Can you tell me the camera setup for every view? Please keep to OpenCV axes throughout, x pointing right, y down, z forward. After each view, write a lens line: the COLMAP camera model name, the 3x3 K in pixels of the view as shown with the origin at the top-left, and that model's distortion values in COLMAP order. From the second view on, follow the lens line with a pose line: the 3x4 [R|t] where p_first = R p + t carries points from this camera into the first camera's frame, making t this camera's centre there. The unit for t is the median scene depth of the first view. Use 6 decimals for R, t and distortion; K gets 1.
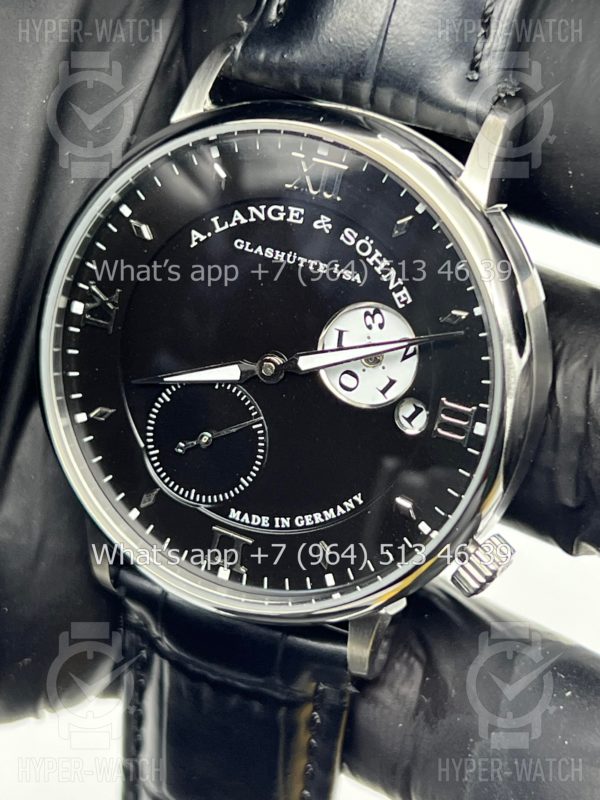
lens RADIAL K [[1884.0, 0, 300.0], [0, 1884.0, 400.0], [0, 0, 1]] dist [0.274241, -0.076051]
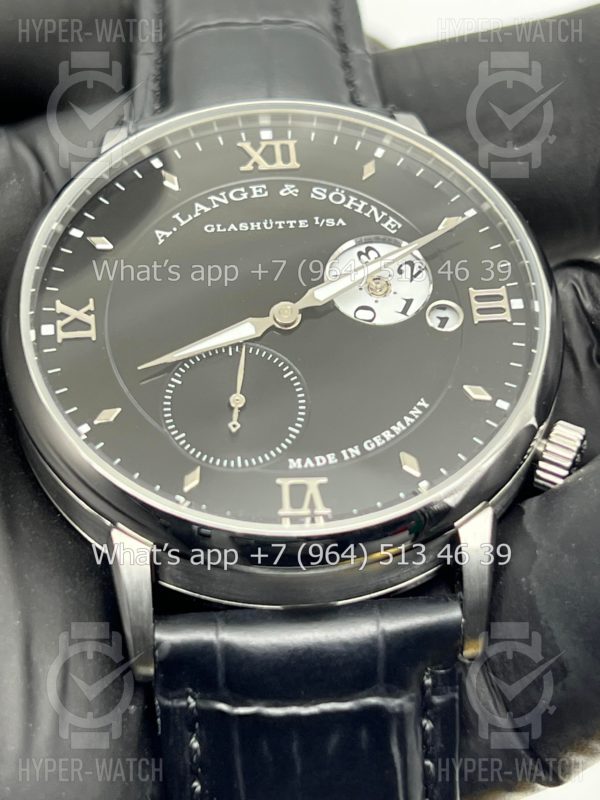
lens RADIAL K [[1884.0, 0, 300.0], [0, 1884.0, 400.0], [0, 0, 1]] dist [0.274241, -0.076051]
pose [[0.873491, -0.058301, 0.483337, -0.469248], [0.366930, 0.731332, -0.574905, 0.561275], [-0.319963, 0.679525, 0.660204, 0.405155]]
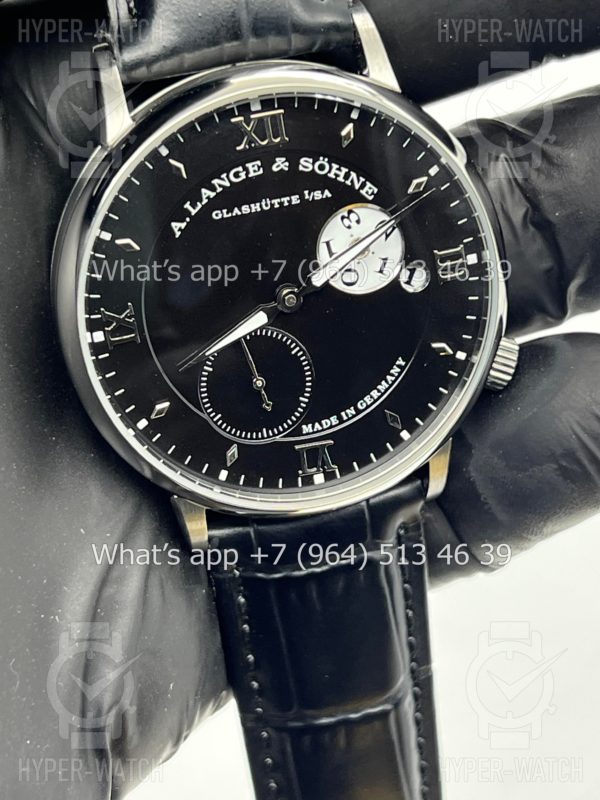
lens RADIAL K [[1884.0, 0, 300.0], [0, 1884.0, 400.0], [0, 0, 1]] dist [0.274241, -0.076051]
pose [[0.774195, -0.480036, 0.412539, -0.517031], [0.450111, 0.875783, 0.174367, -0.161393], [-0.444997, 0.050695, 0.894096, -0.029422]]
